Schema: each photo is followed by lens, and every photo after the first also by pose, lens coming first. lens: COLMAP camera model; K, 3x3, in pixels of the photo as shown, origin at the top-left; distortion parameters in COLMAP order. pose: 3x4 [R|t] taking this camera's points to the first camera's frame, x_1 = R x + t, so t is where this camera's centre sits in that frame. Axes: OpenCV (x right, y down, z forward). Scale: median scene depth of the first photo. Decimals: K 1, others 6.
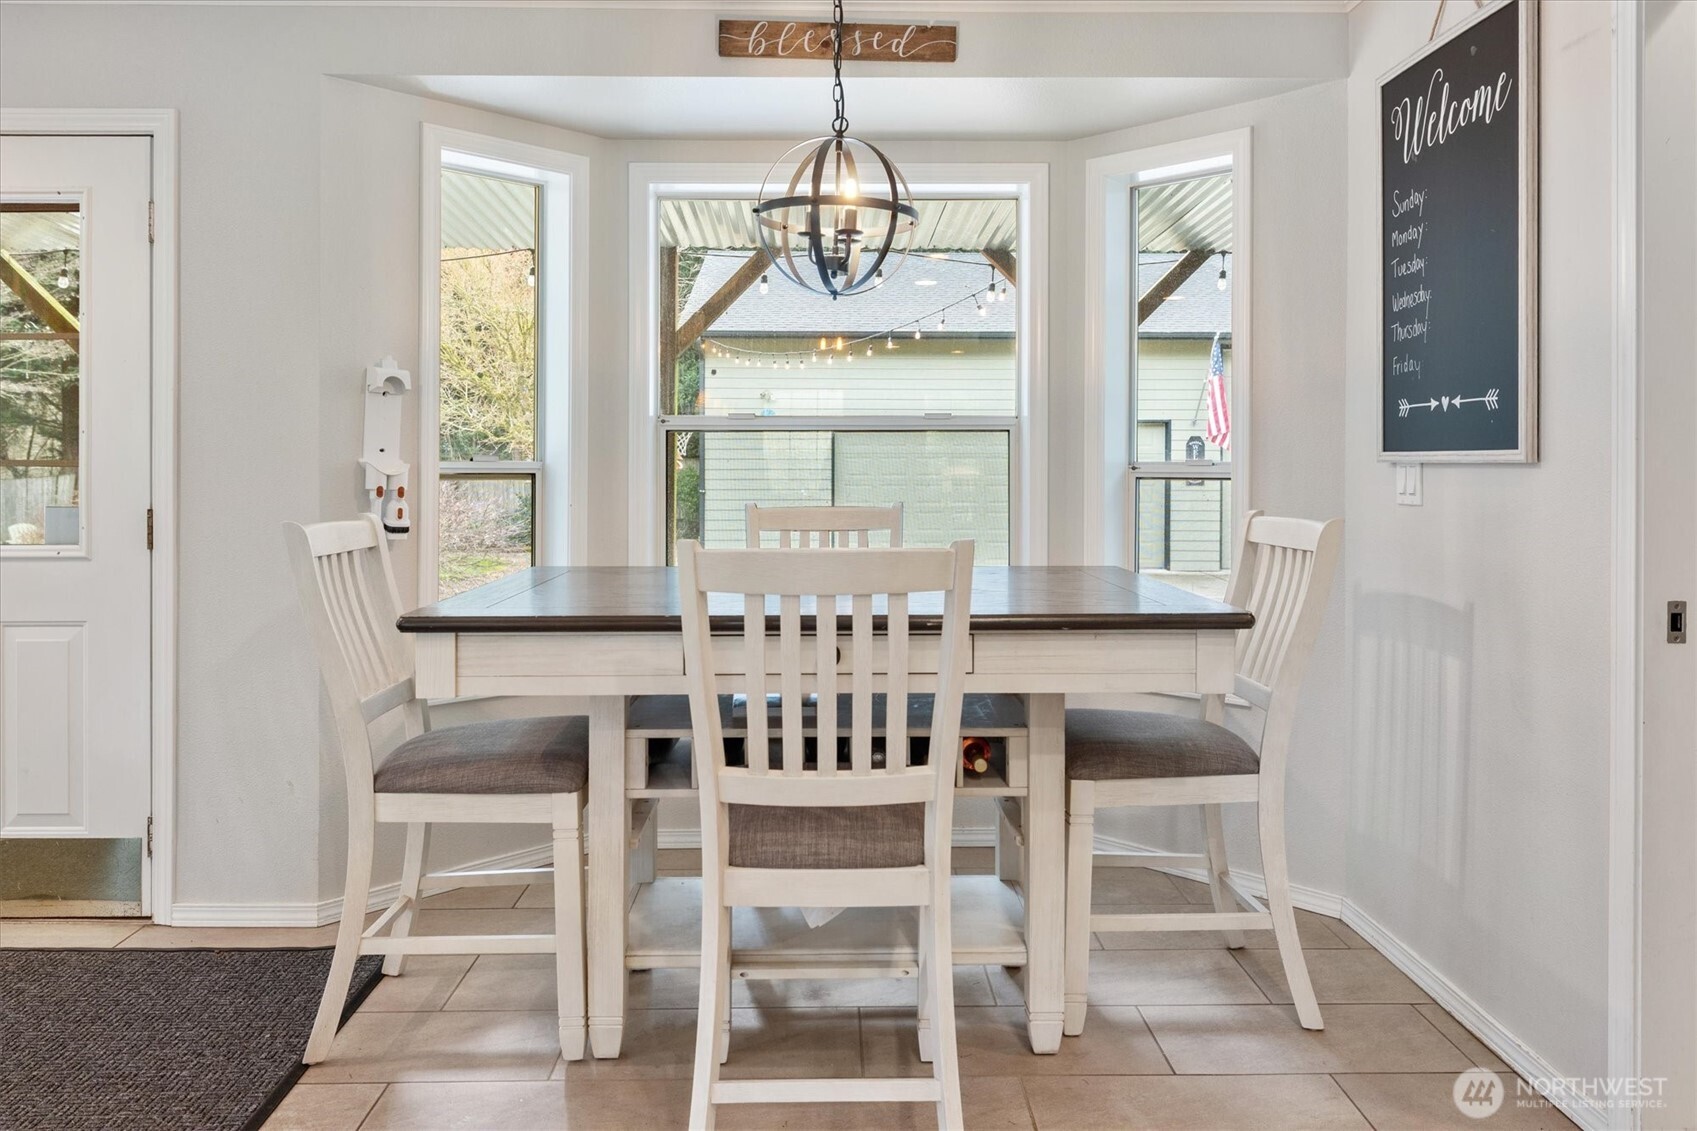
lens RADIAL K [[1209.7, 0, 844.3], [0, 1209.7, 481.0], [0, 0, 1]] dist [-0.002824, -0.002654]
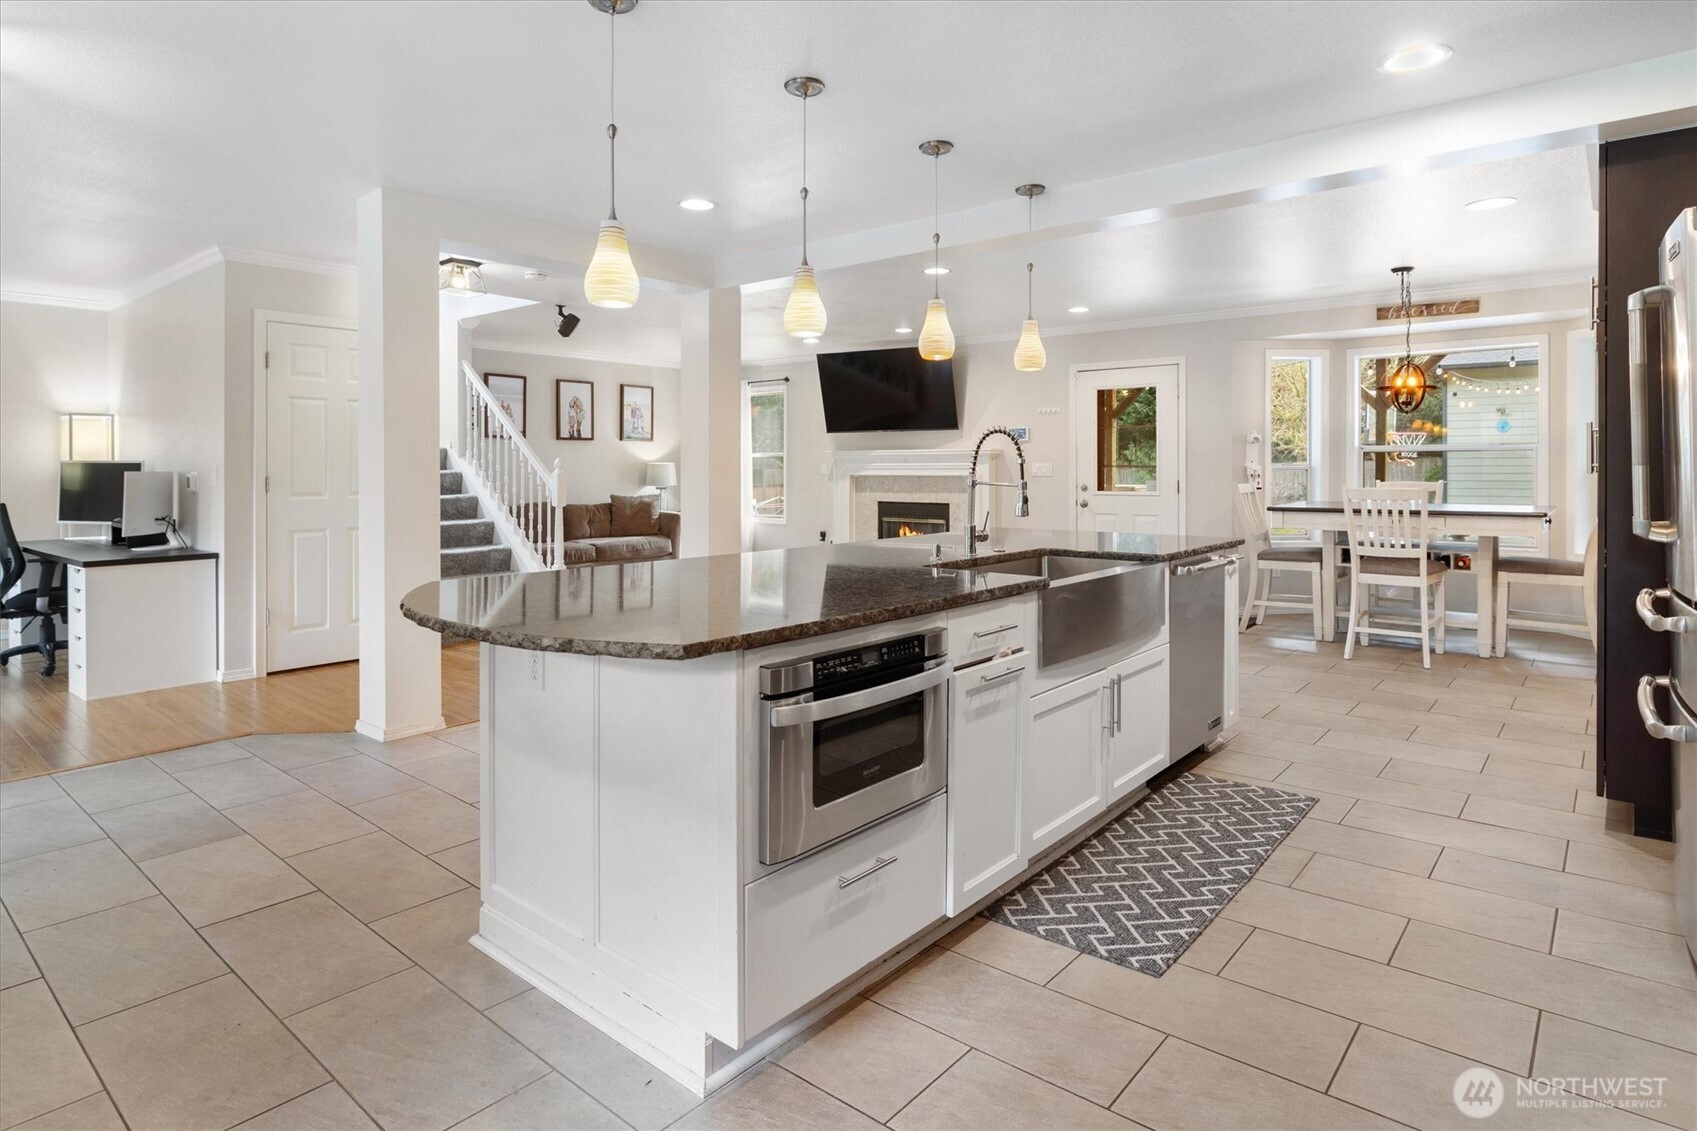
lens RADIAL K [[922.4, 0, 857.0], [0, 922.4, 471.5], [0, 0, 1]] dist [0.002816, 0.000488]
pose [[0.757287, 0.001061, -0.653082, 0.440967], [-0.002744, 0.999995, -0.001557, 0.005716], [0.653077, 0.002972, 0.757286, -1.634690]]
